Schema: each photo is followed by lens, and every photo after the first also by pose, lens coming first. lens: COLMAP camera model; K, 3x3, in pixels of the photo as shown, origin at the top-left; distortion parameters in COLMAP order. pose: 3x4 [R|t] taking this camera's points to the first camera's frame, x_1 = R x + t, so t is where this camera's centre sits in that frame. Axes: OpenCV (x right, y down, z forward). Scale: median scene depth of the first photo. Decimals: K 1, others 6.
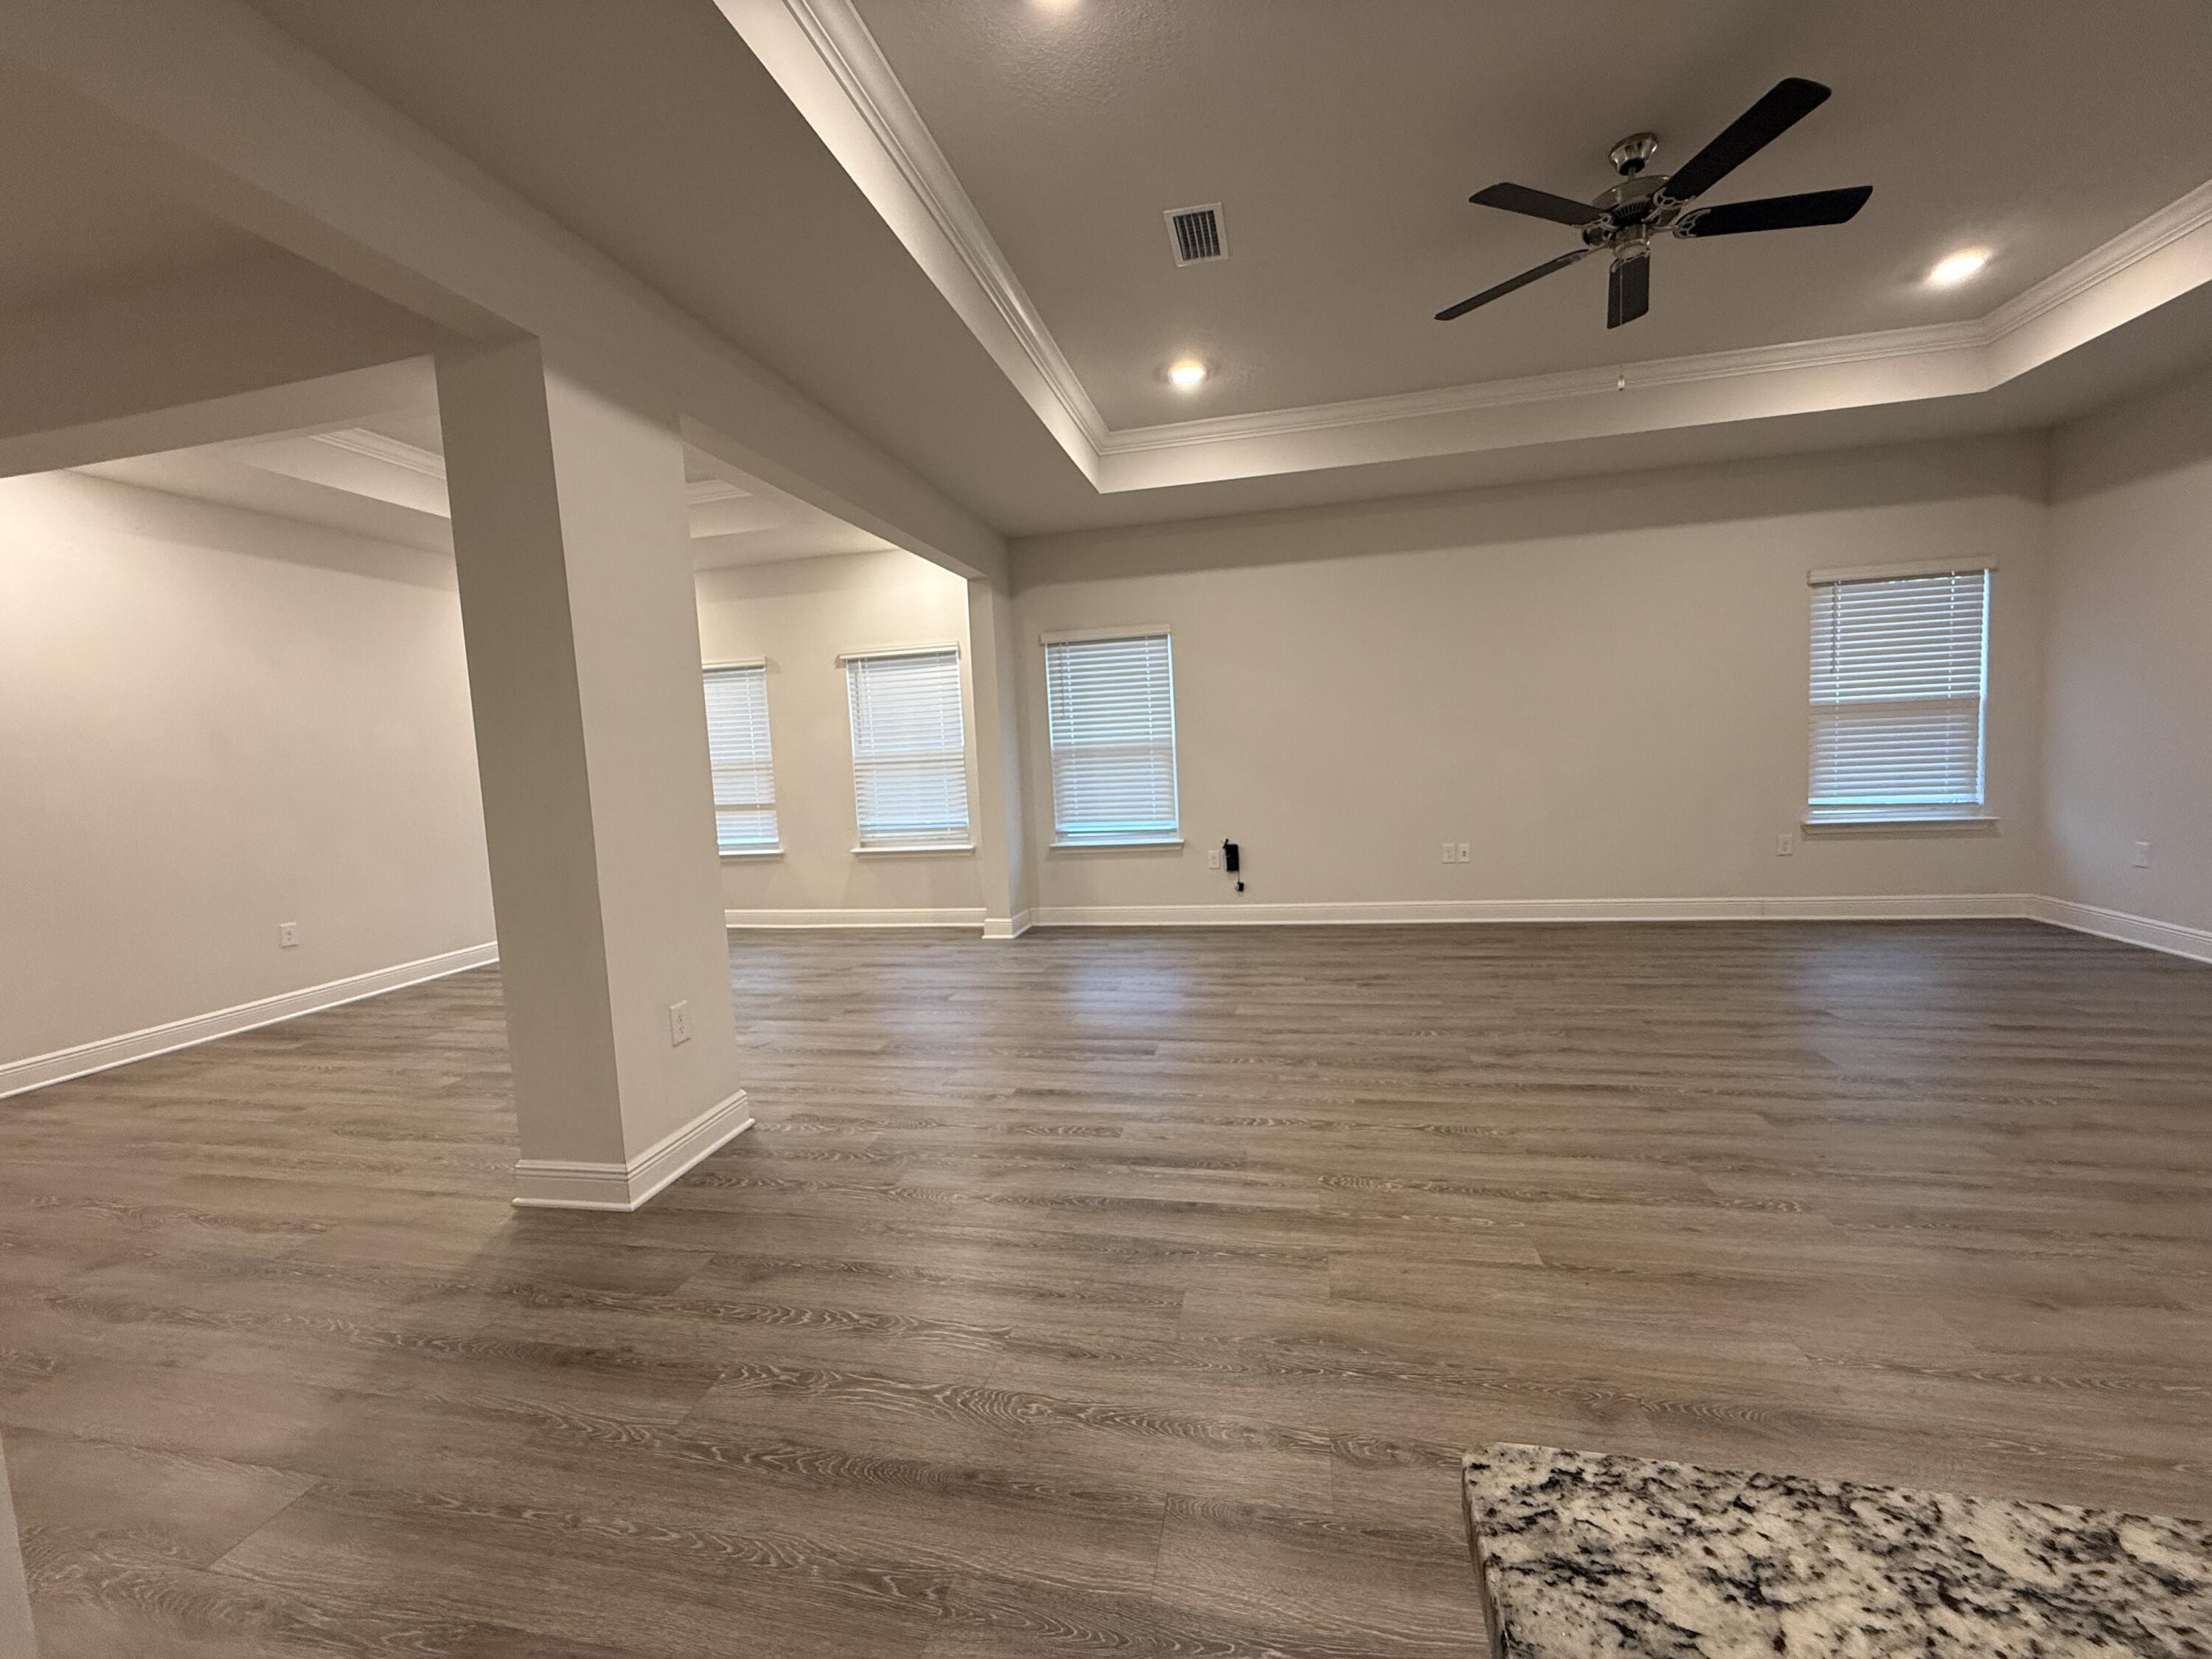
lens RADIAL K [[884.6, 0, 1105.3], [0, 884.6, 833.3], [0, 0, 1]] dist [0.003452, -0.000108]
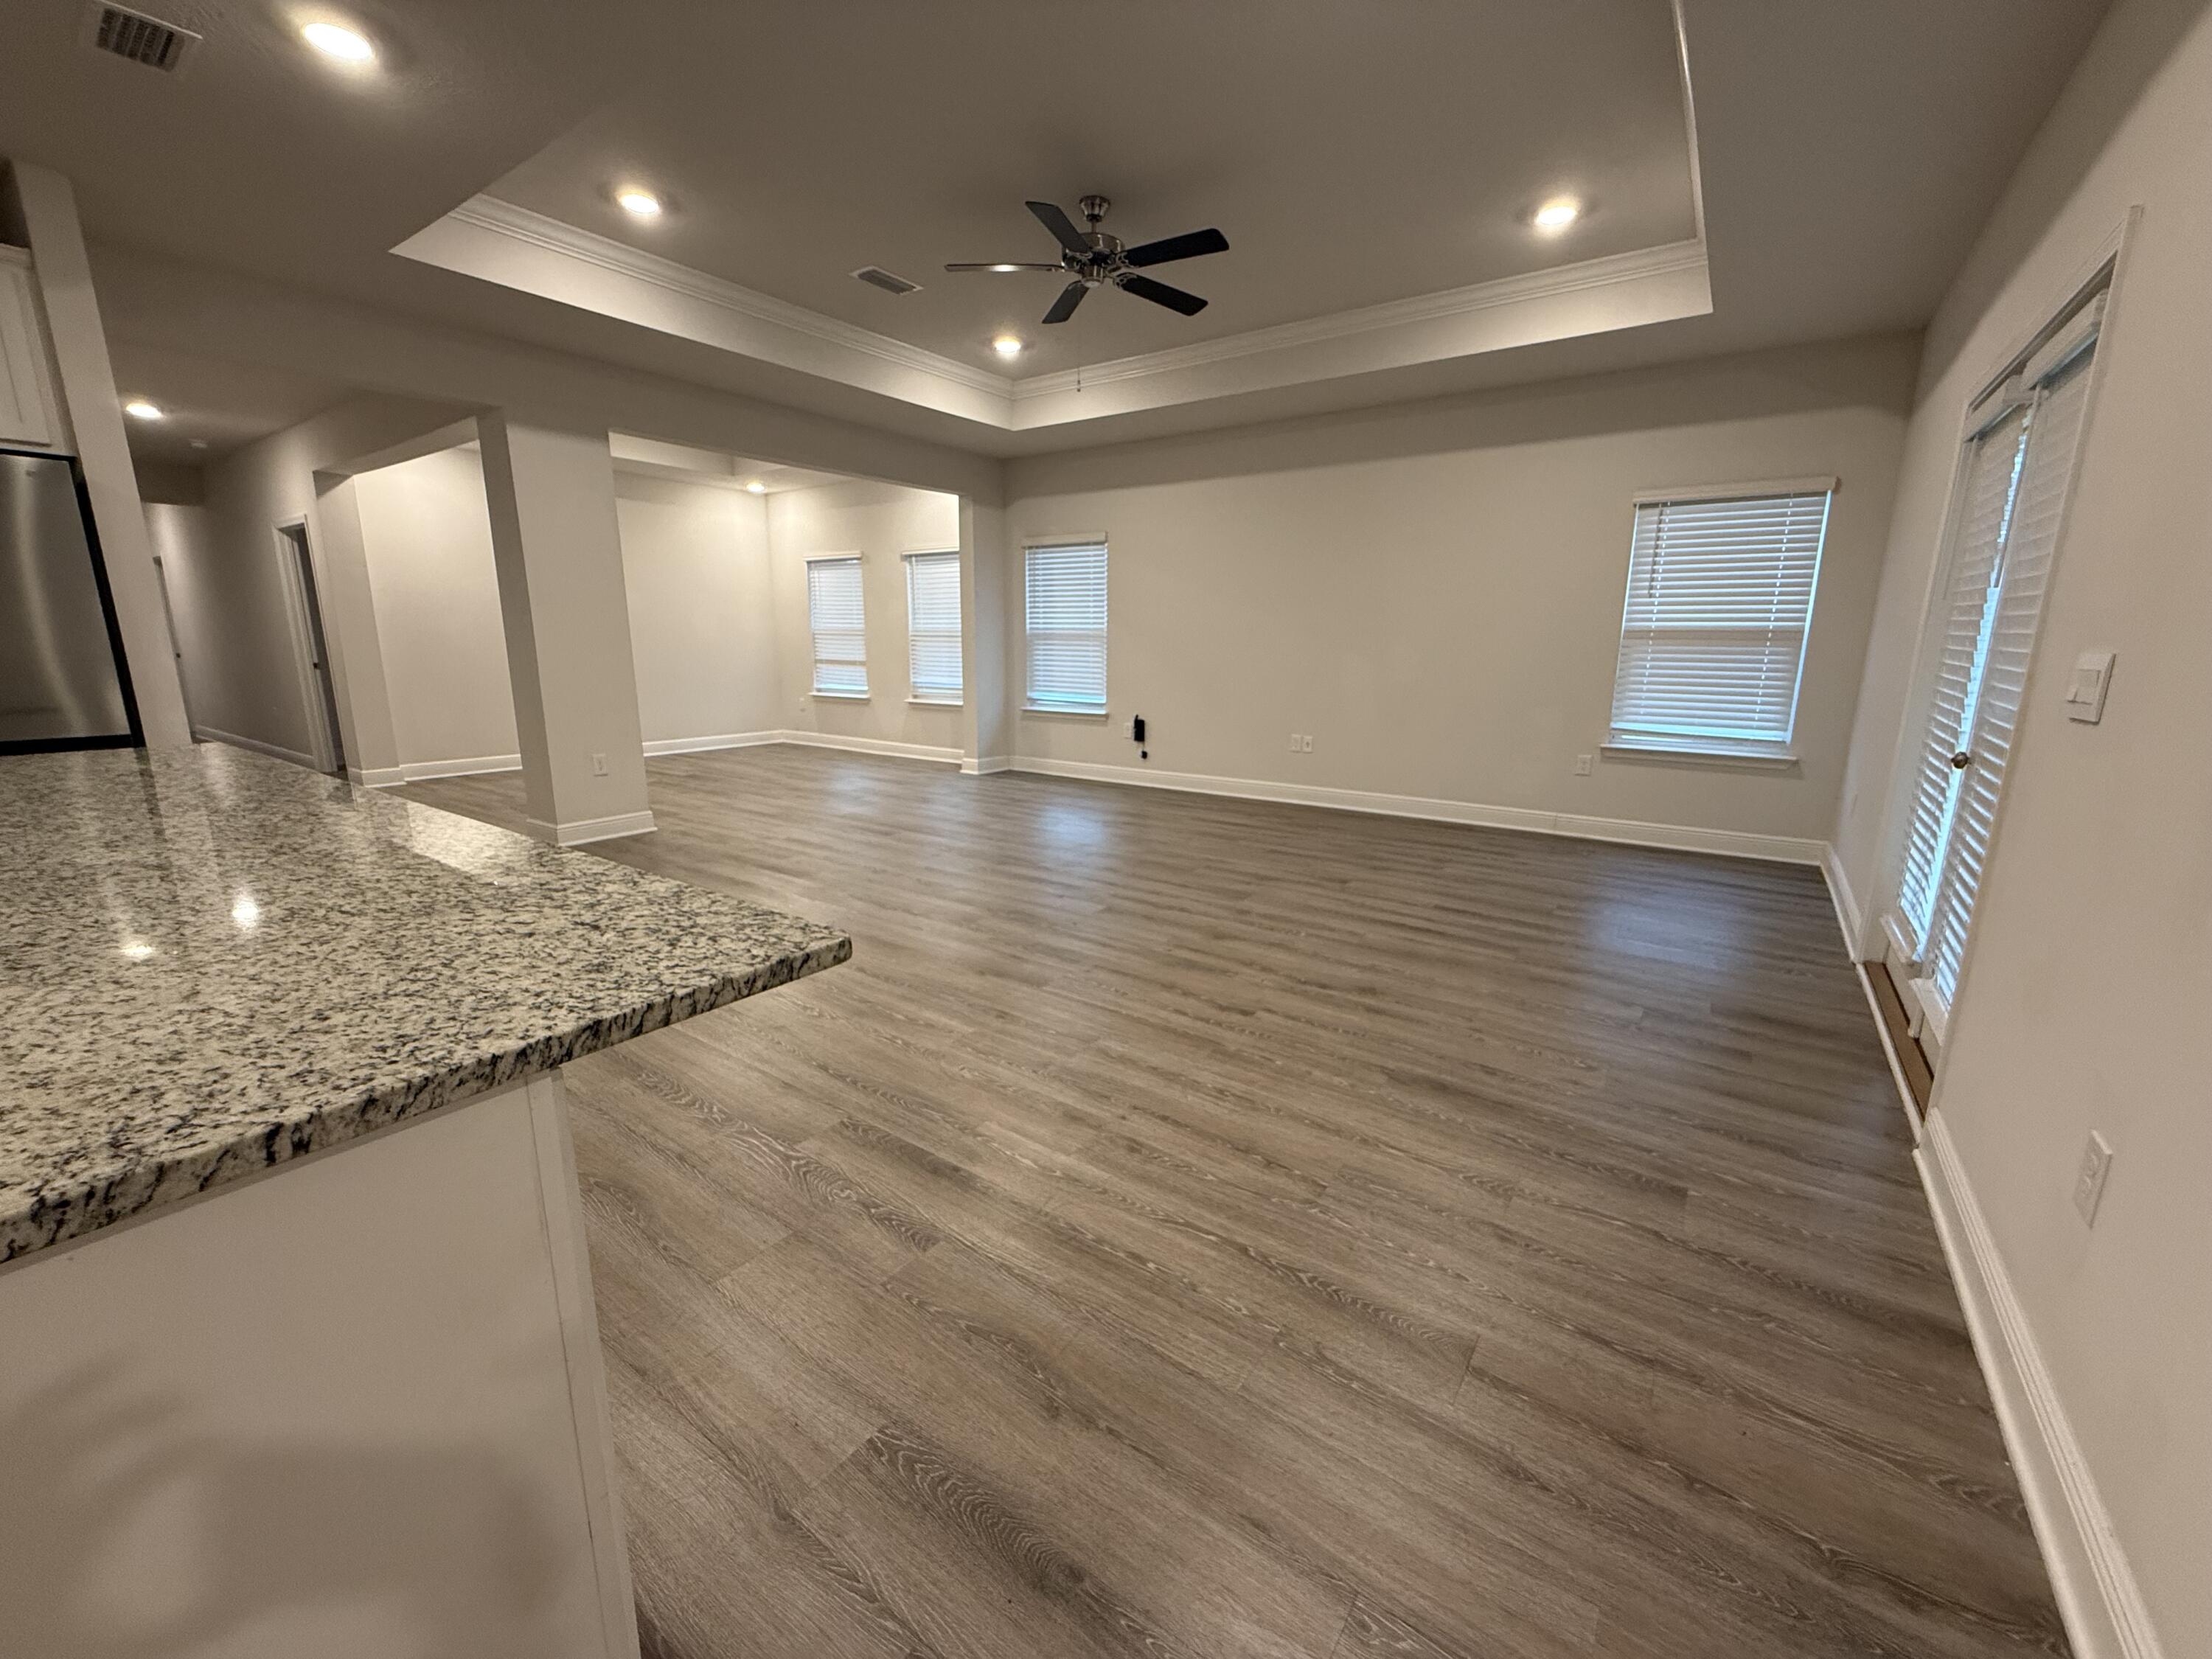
lens RADIAL K [[884.6, 0, 1095.2], [0, 884.6, 826.9], [0, 0, 1]] dist [0.003452, -0.000108]
pose [[0.914557, 0.139697, -0.379566, 0.658730], [-0.091014, 0.985471, 0.143402, -0.012513], [0.394084, -0.096604, 0.913983, -0.178670]]
